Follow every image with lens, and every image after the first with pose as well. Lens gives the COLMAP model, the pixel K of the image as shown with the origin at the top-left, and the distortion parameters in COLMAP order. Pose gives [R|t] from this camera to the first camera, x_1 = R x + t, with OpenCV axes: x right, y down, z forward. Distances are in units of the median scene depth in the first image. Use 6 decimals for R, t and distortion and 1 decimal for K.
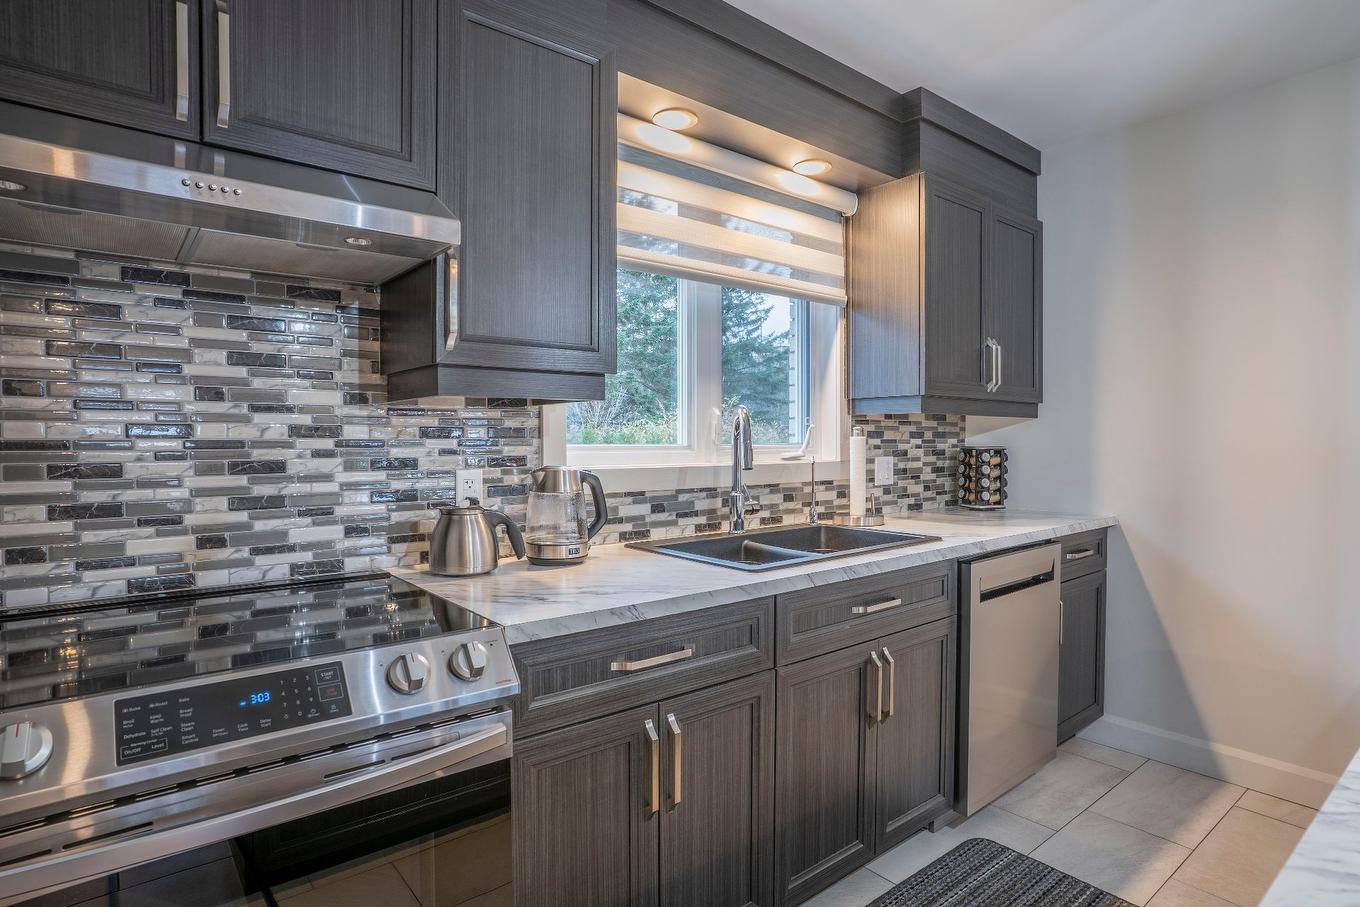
lens RADIAL K [[731.7, 0, 687.2], [0, 731.7, 452.5], [0, 0, 1]] dist [-0.004348, 0.000657]
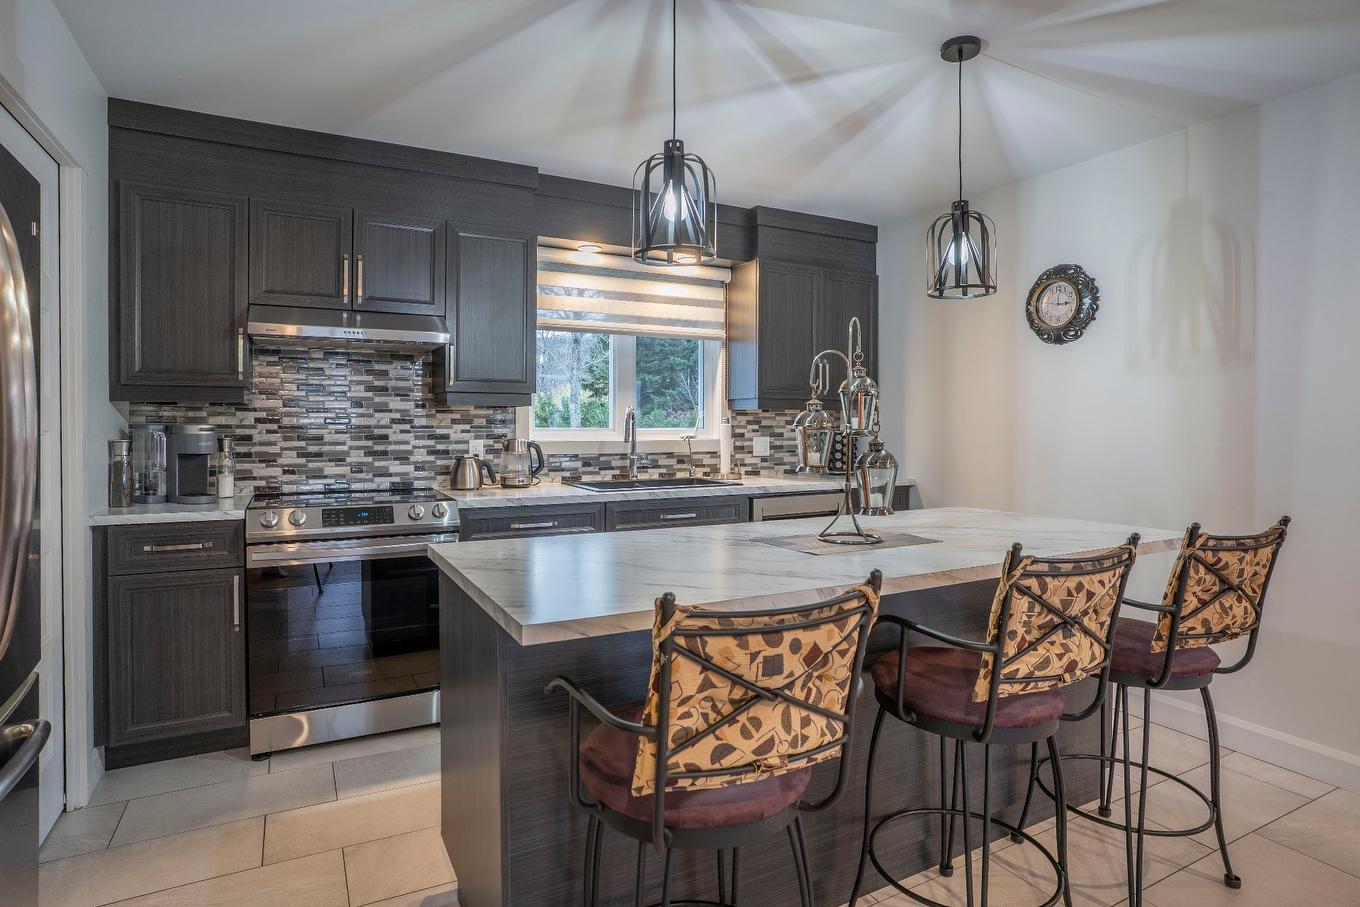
lens RADIAL K [[731.7, 0, 658.6], [0, 731.7, 428.7], [0, 0, 1]] dist [-0.004348, 0.000657]
pose [[0.975523, 0.006103, -0.219811, 0.644549], [-0.008024, 0.999937, -0.007850, 0.003799], [0.219749, 0.009422, 0.975511, -0.857019]]
